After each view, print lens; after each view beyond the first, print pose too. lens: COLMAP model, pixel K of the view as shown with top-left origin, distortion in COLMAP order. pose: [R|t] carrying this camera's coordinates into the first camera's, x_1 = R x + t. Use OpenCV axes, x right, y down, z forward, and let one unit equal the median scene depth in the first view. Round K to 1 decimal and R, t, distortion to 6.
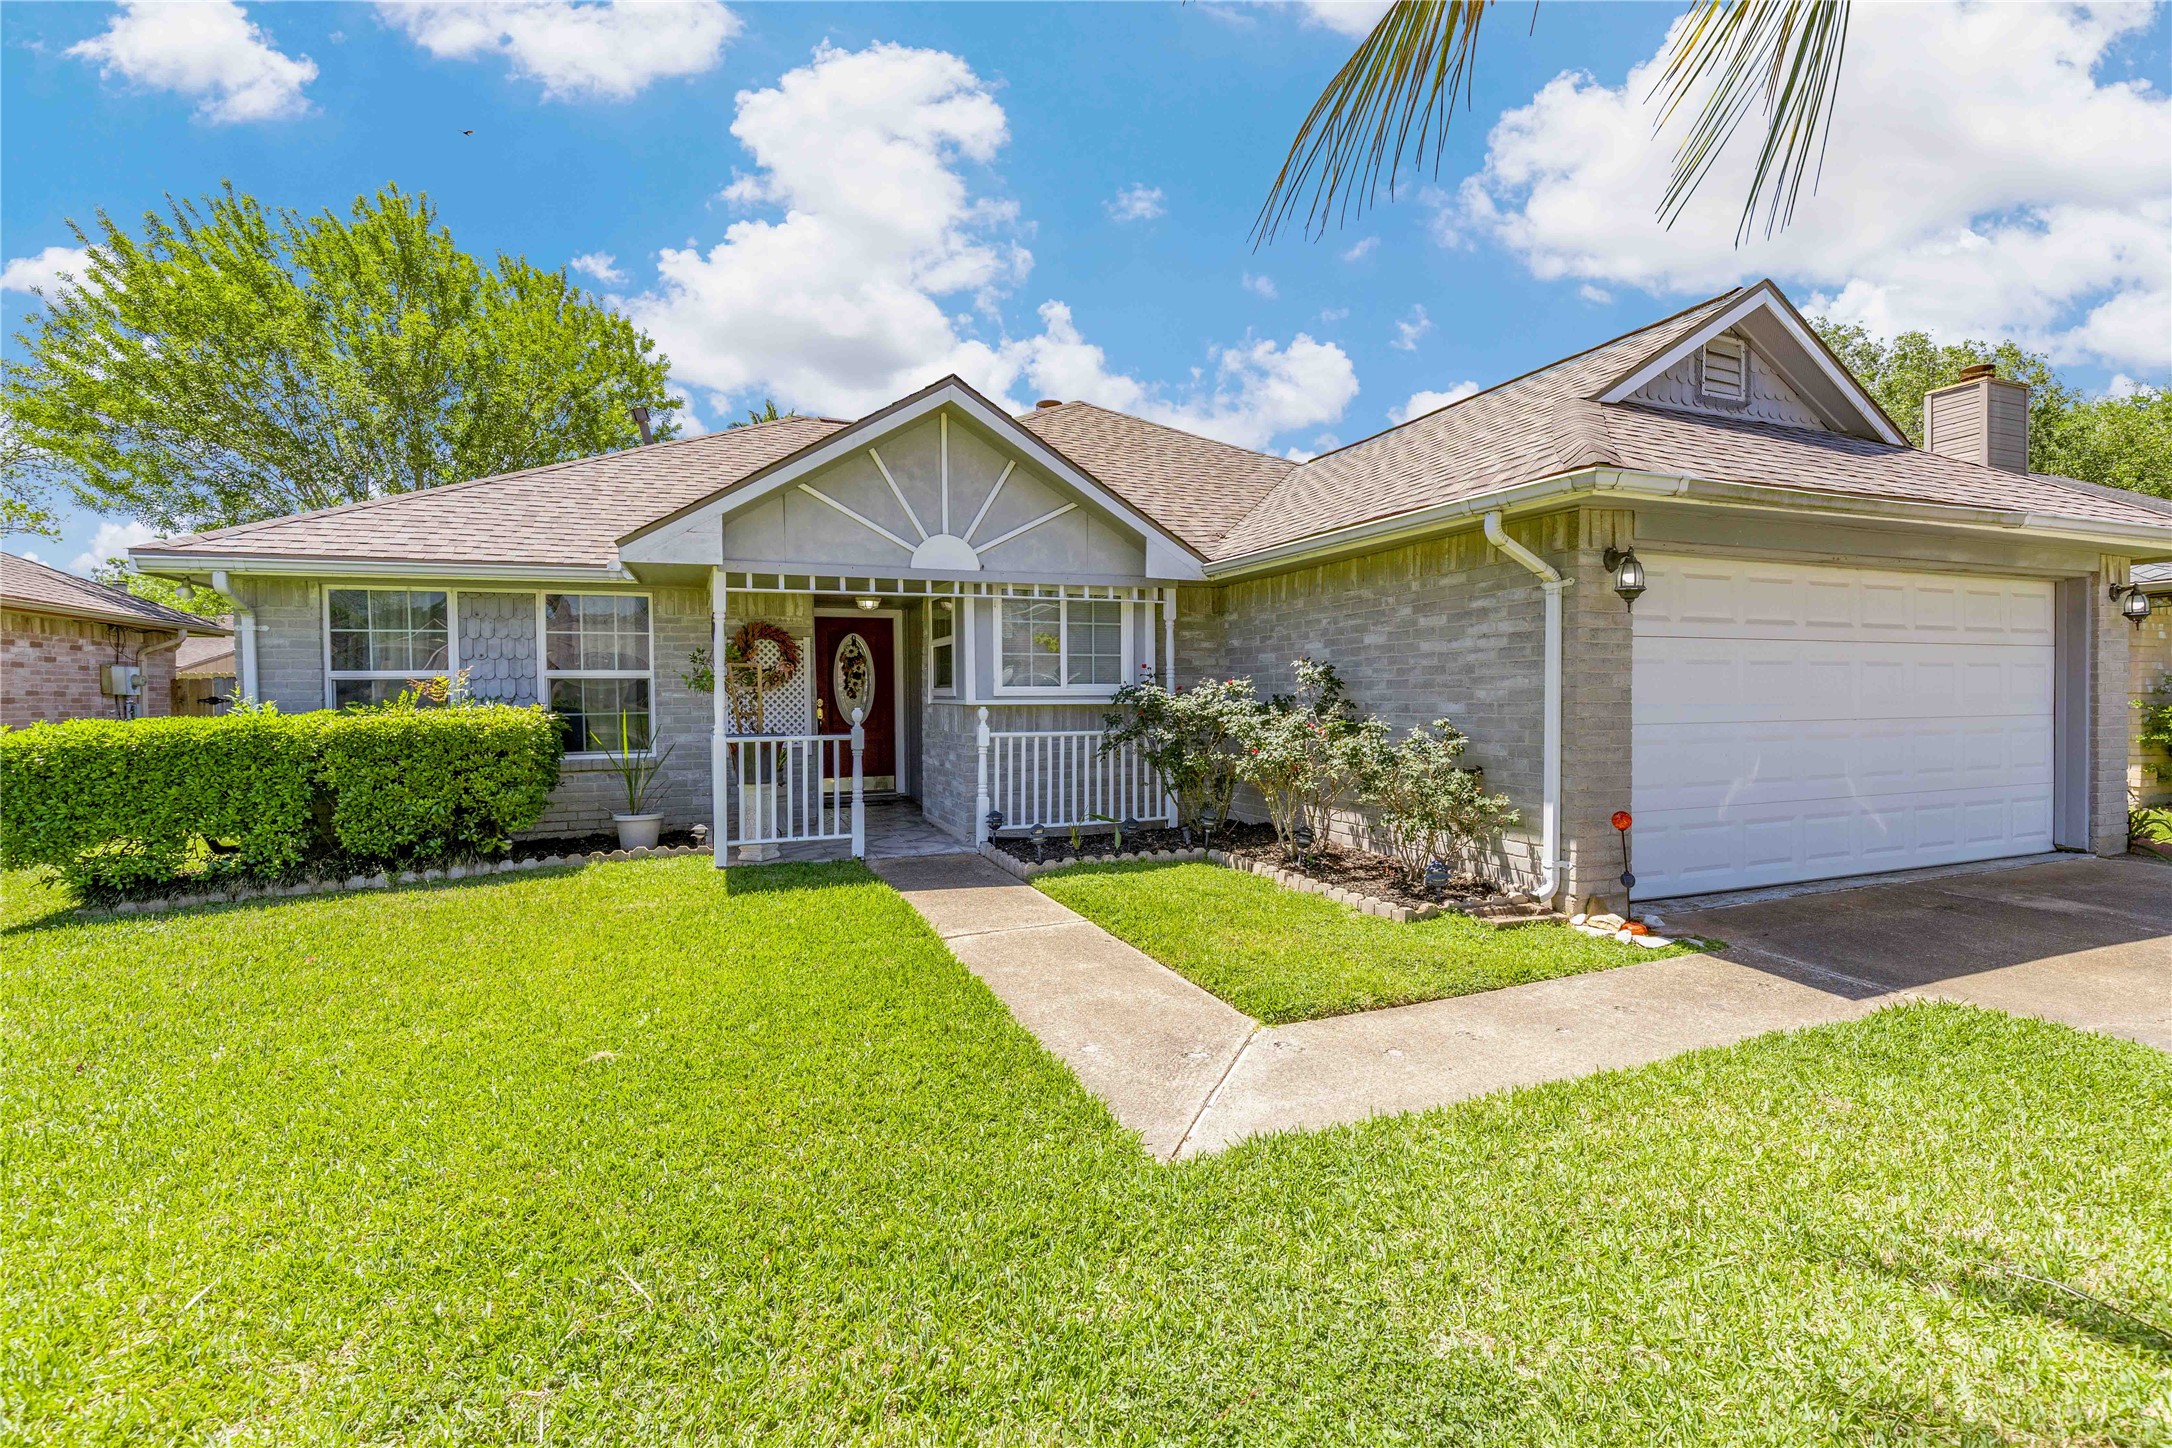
lens RADIAL K [[980.0, 0, 1100.8], [0, 980.0, 712.1], [0, 0, 1]] dist [0.001936, 0.000027]
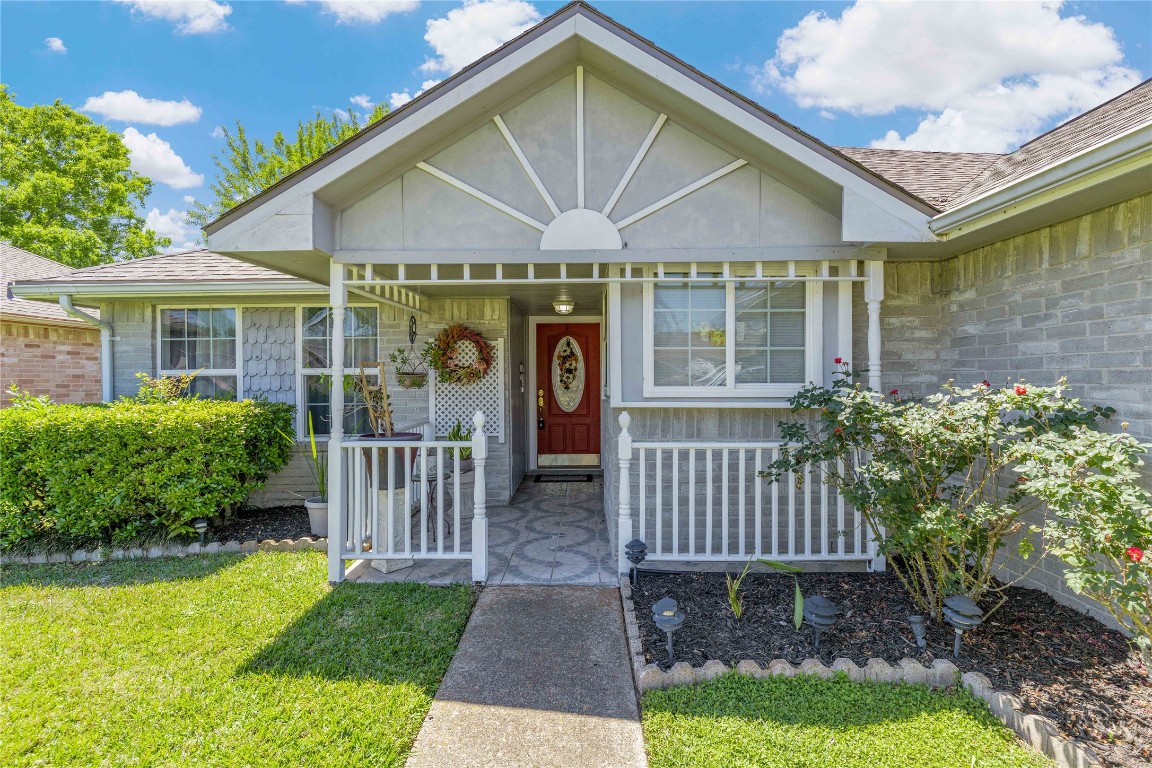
lens RADIAL K [[519.8, 0, 583.9], [0, 519.8, 377.7], [0, 0, 1]] dist [0.001936, 0.000027]
pose [[0.926555, 0.003827, -0.376141, 0.013506], [-0.010027, 0.999844, -0.014527, -0.027009], [0.376027, 0.017231, 0.926449, 0.565502]]
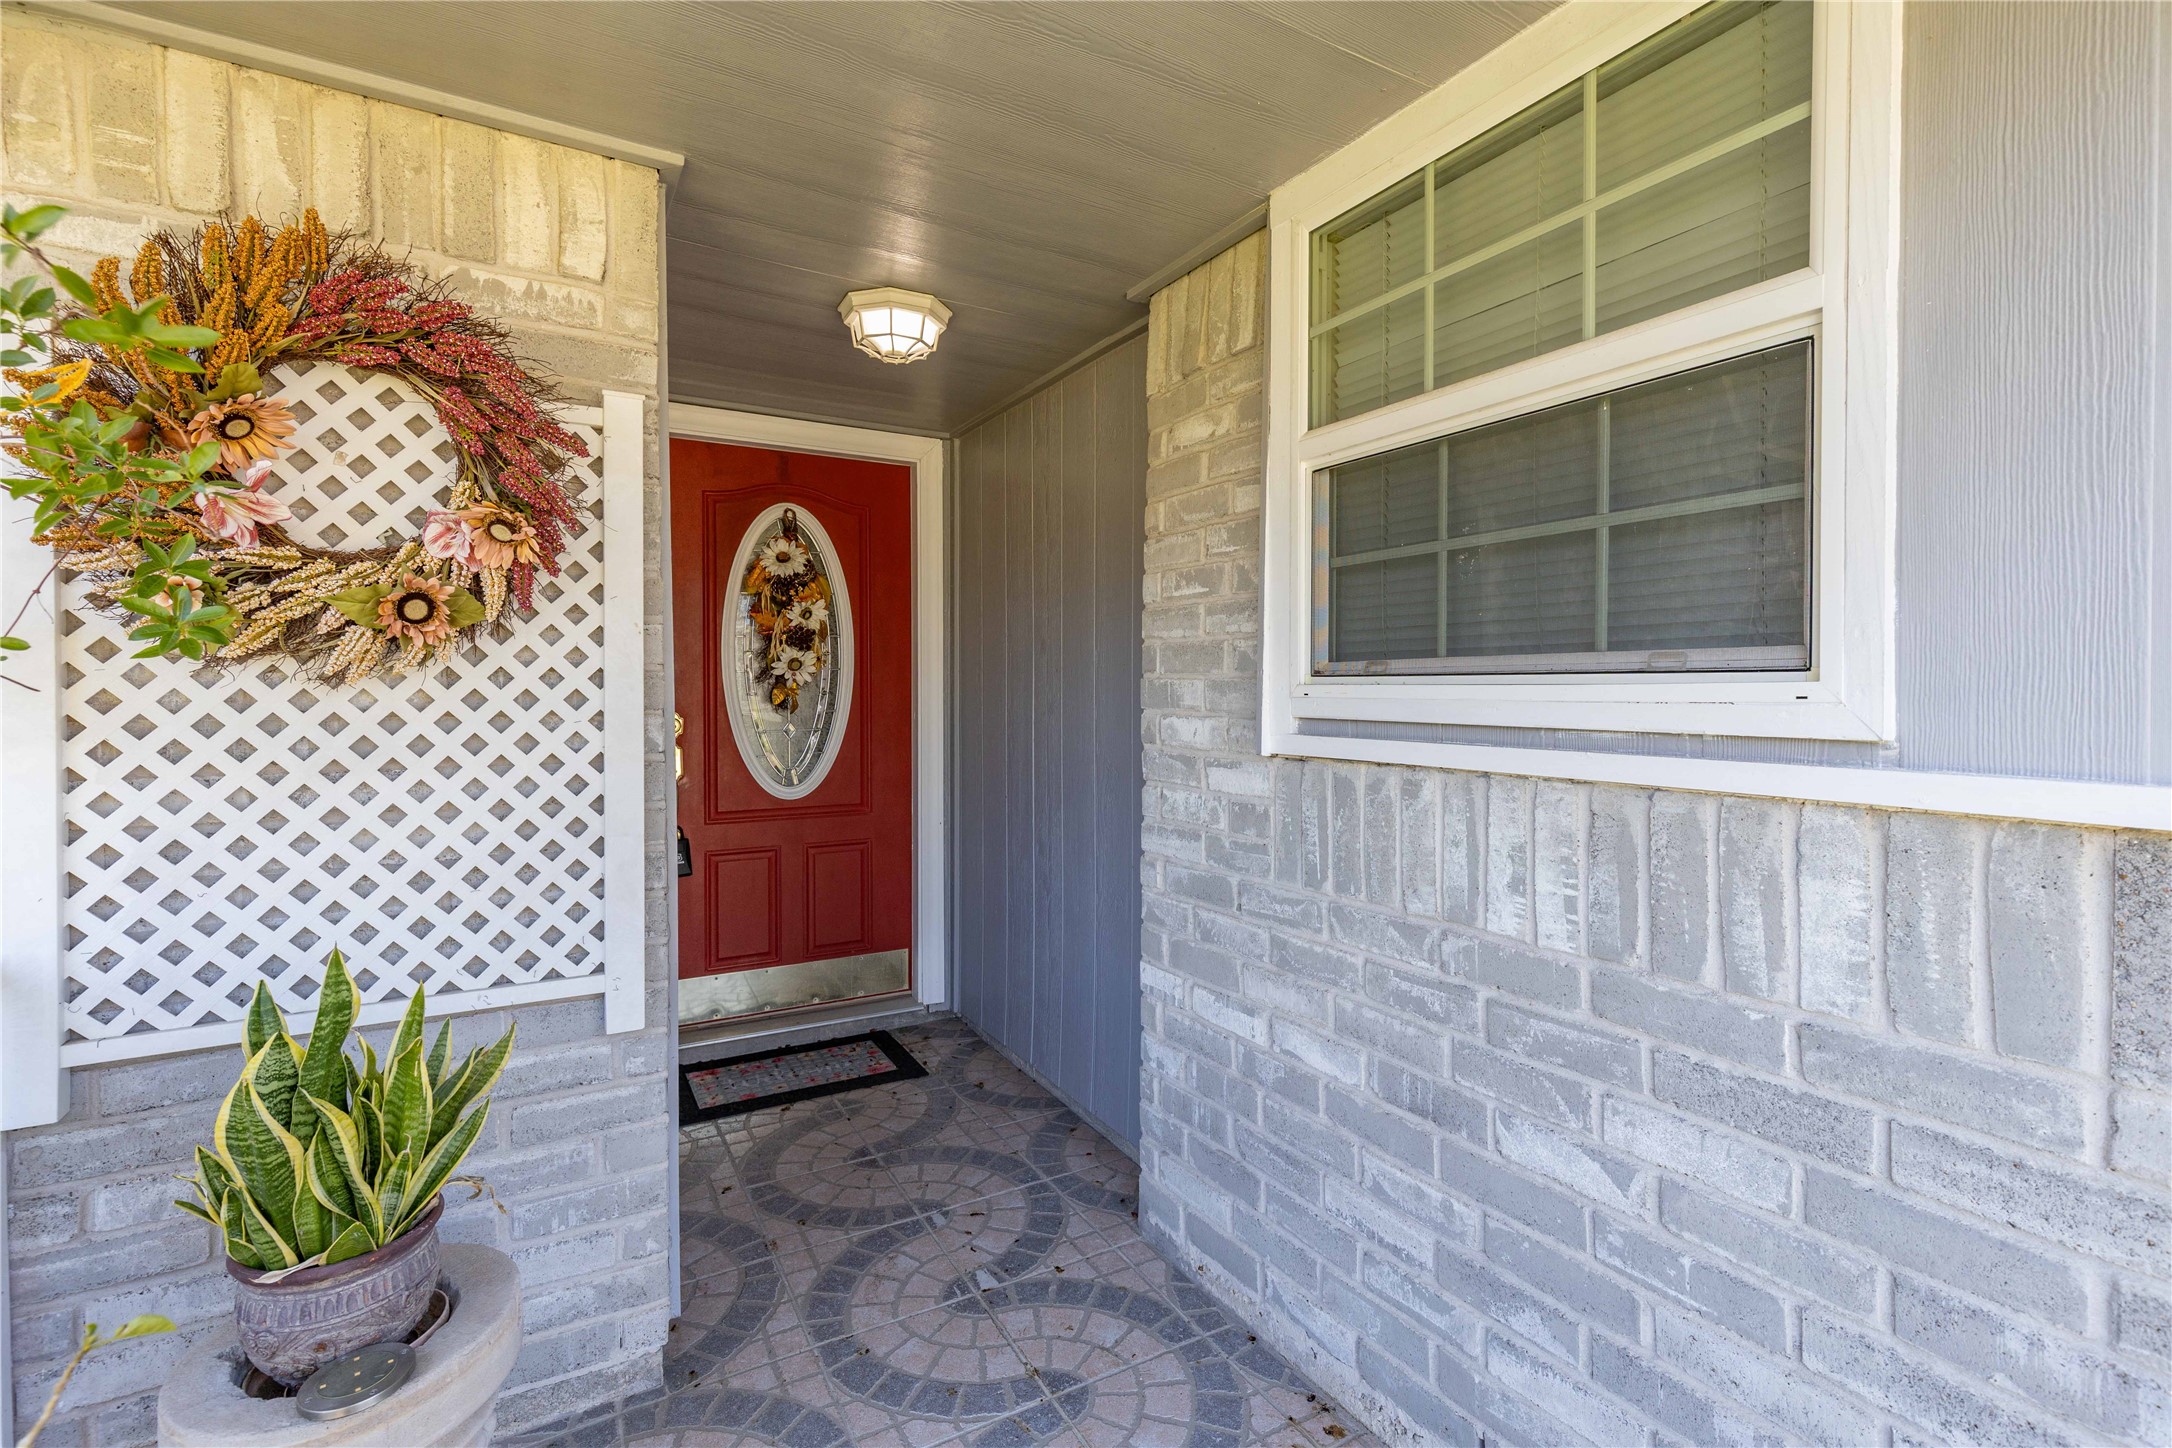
lens RADIAL K [[991.1, 0, 1114.1], [0, 991.1, 697.5], [0, 0, 1]] dist [0.000660, 0.000050]
pose [[0.987316, 0.007973, 0.158567, -0.277191], [-0.005839, 0.999886, -0.013917, -0.020187], [-0.158660, 0.012815, 0.987250, 0.934128]]
